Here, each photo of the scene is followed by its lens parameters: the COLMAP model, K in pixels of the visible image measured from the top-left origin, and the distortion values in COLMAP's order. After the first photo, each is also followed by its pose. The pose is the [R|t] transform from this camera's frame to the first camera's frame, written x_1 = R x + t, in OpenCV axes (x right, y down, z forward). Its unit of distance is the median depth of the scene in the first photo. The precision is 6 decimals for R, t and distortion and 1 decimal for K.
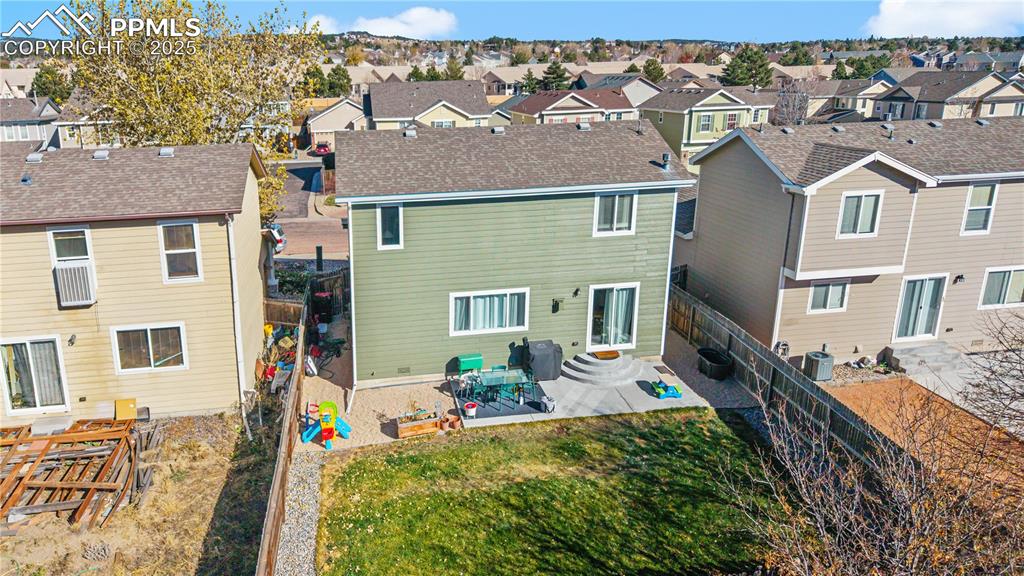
lens RADIAL K [[726.9, 0, 448.7], [0, 726.9, 232.2], [0, 0, 1]] dist [0.005357, 0.000203]
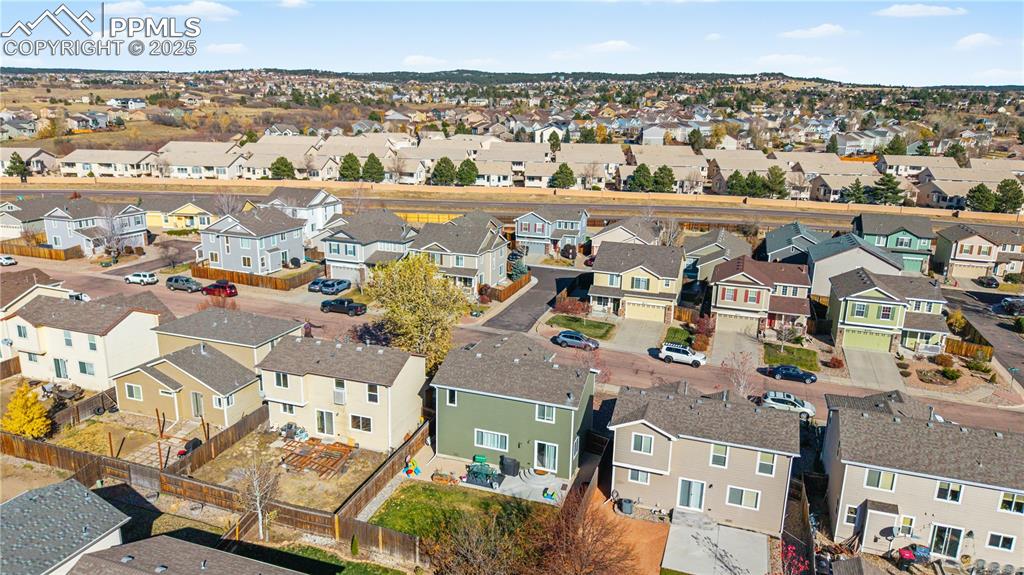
lens RADIAL K [[680.0, 0, 510.4], [0, 680.0, 291.4], [0, 0, 1]] dist [0.041494, -0.052962]
pose [[0.896902, 0.178519, -0.404595, 0.940307], [-0.164843, 0.983923, 0.068713, -0.538305], [0.410357, 0.005066, 0.911911, -1.006210]]
